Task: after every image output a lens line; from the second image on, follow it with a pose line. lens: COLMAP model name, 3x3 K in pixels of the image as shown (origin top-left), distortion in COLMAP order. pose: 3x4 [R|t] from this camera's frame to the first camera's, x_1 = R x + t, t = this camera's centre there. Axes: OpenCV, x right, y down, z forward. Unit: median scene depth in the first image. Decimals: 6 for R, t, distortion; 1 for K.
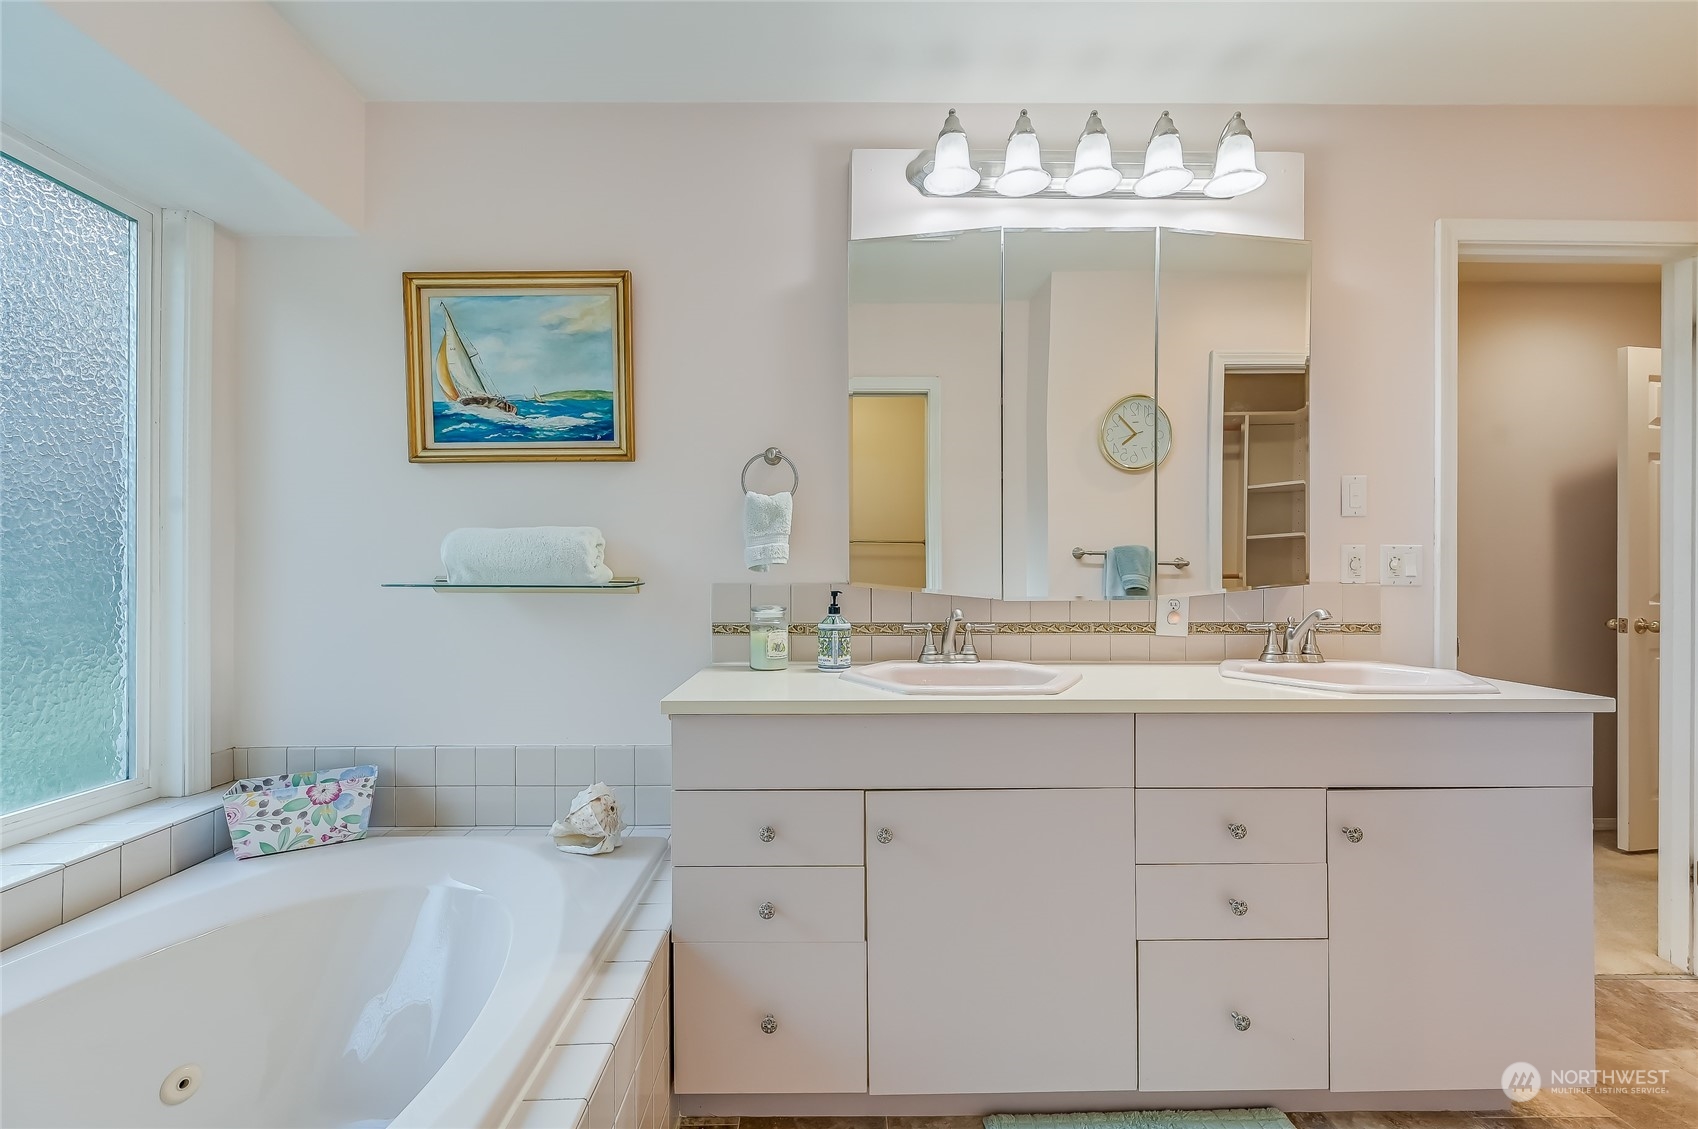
lens RADIAL K [[692.1, 0, 837.7], [0, 692.1, 566.3], [0, 0, 1]] dist [0.001079, 0.000032]
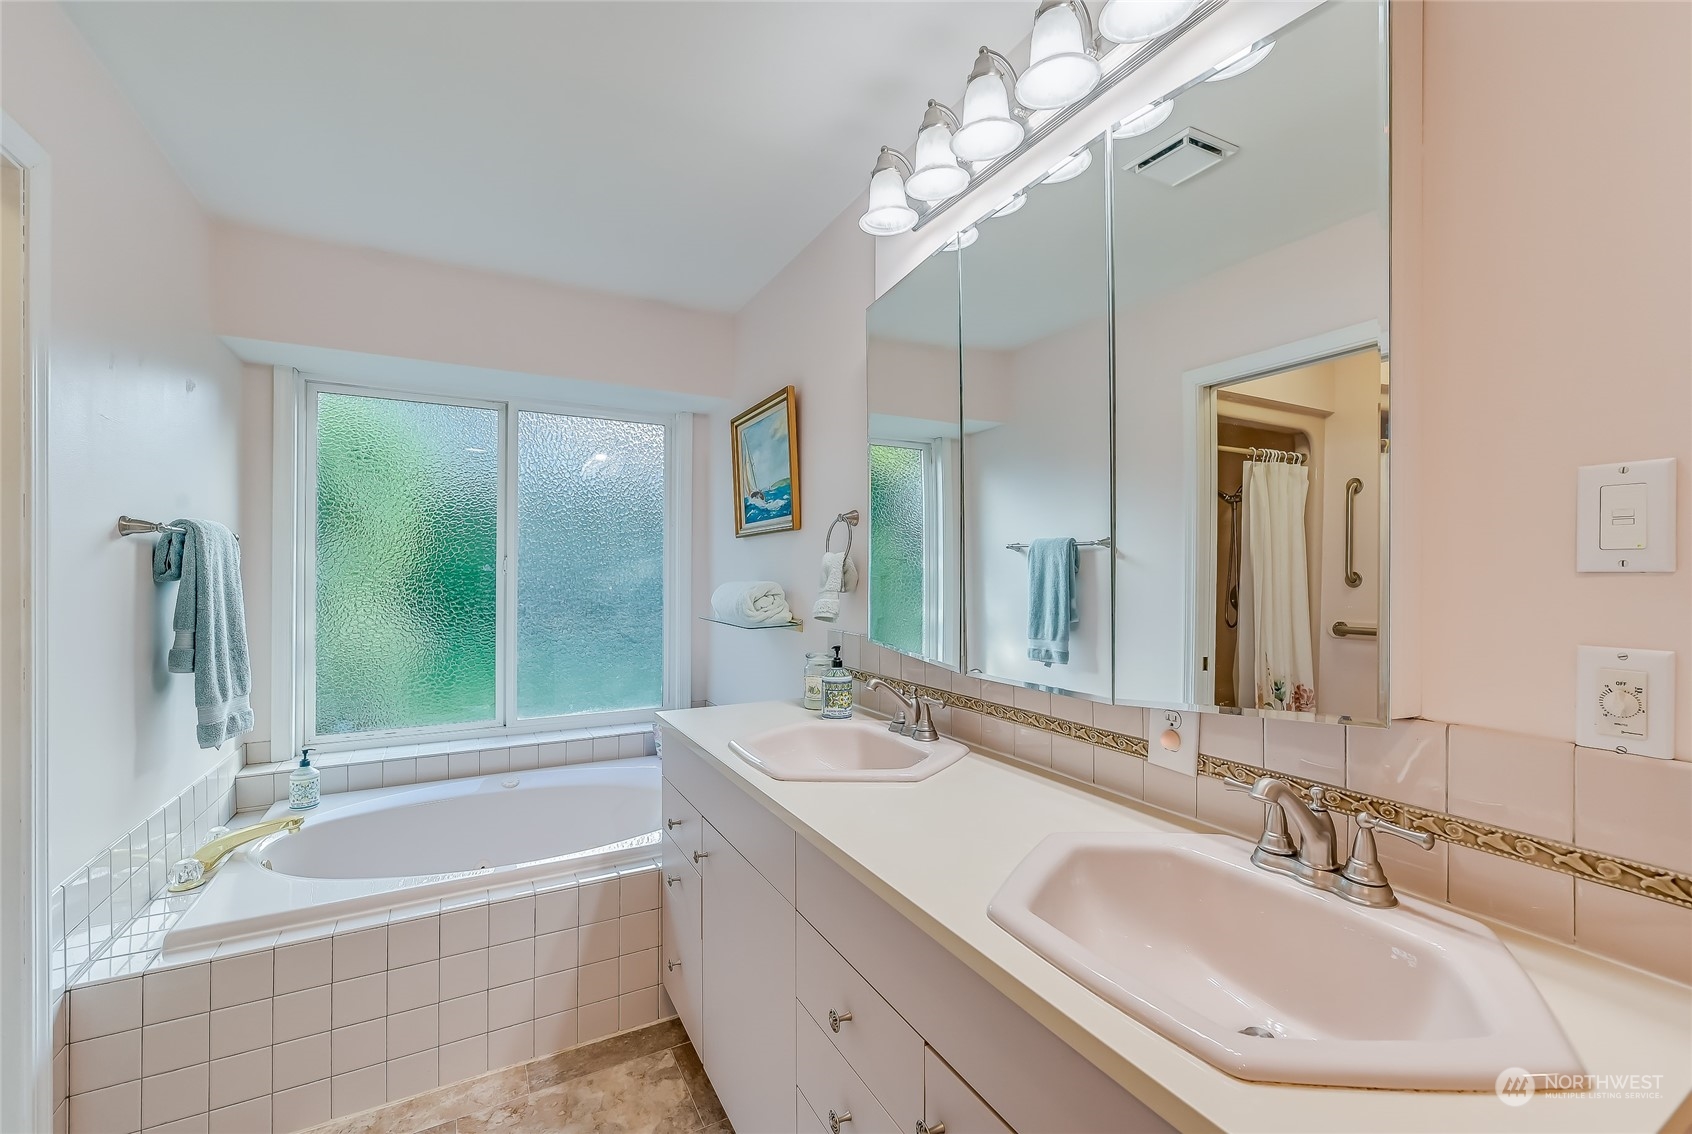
lens RADIAL K [[689.6, 0, 839.4], [0, 689.6, 570.4], [0, 0, 1]] dist [0.001079, 0.000032]
pose [[0.471335, -0.003385, -0.881948, 0.983525], [0.012795, 0.999914, 0.003000, -0.088188], [0.881862, -0.012699, 0.471337, 0.519086]]
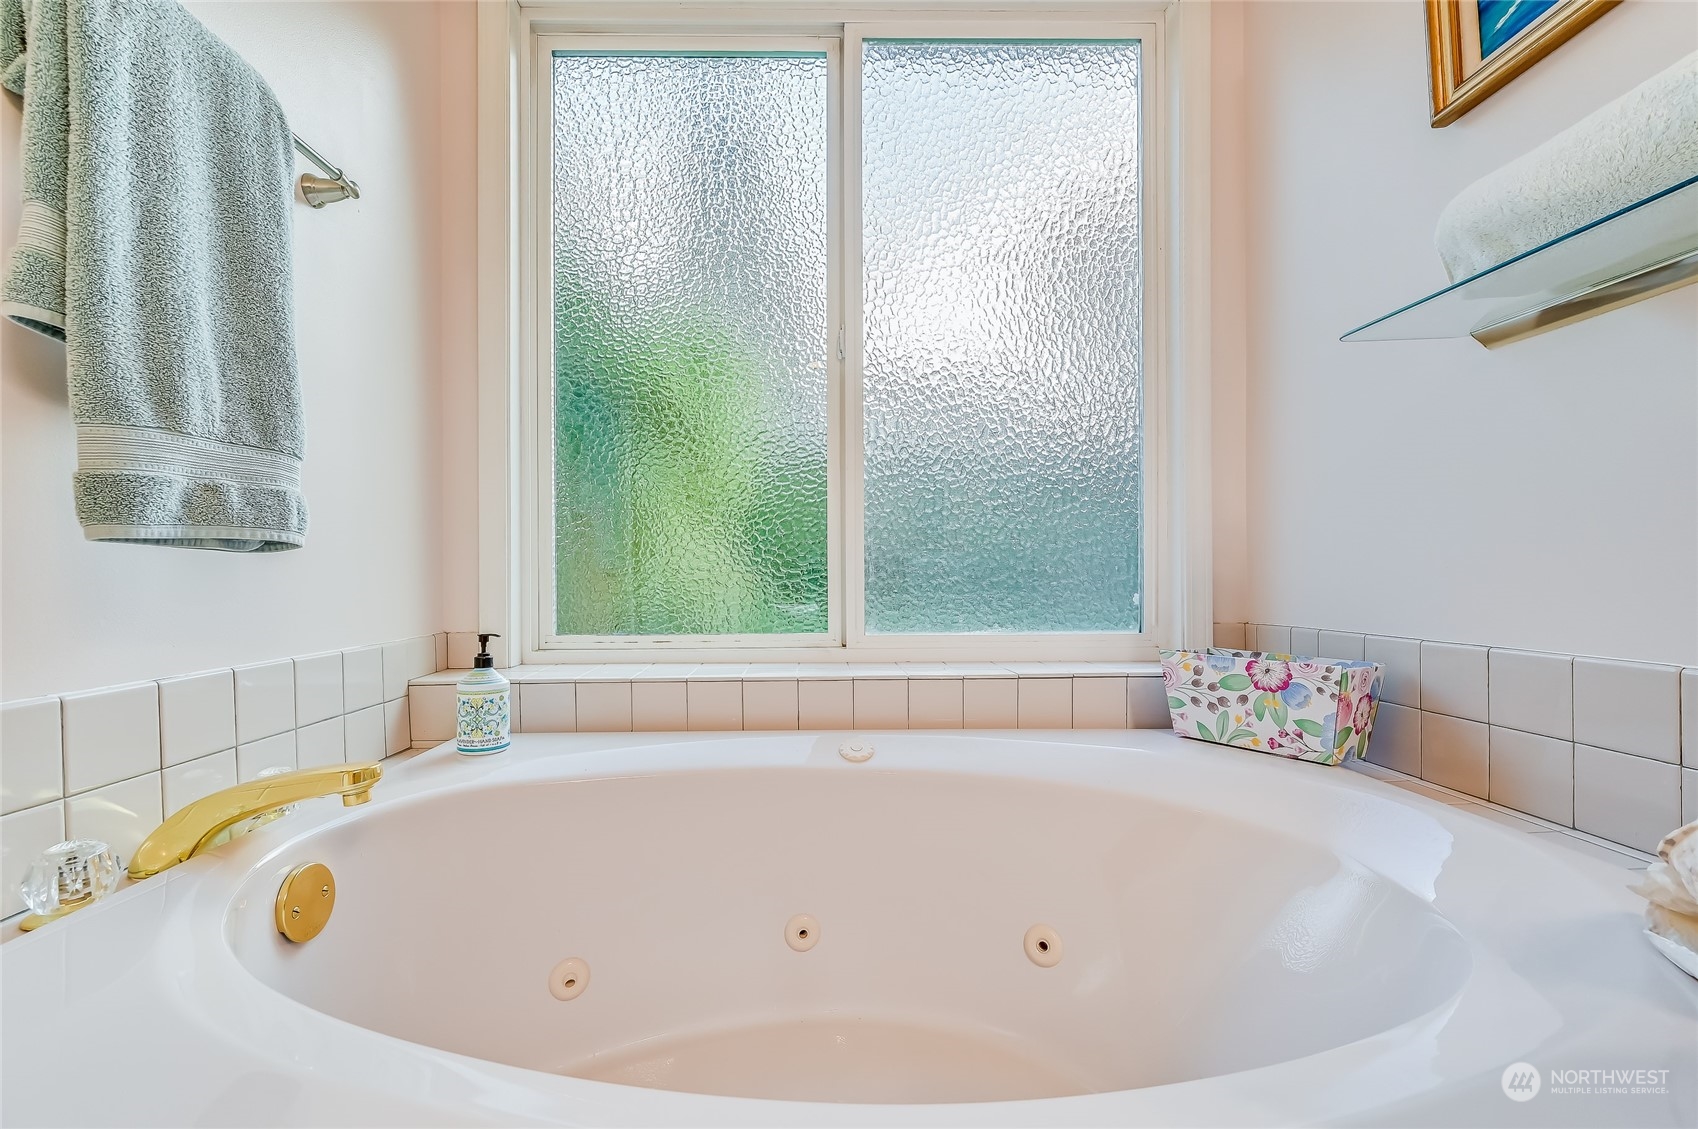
lens RADIAL K [[692.1, 0, 835.2], [0, 692.1, 579.1], [0, 0, 1]] dist [0.001079, 0.000032]
pose [[0.028195, 0.002540, -0.999599, -0.084792], [0.017192, 0.999848, 0.003026, 0.222487], [0.999455, -0.017270, 0.028147, 0.556744]]
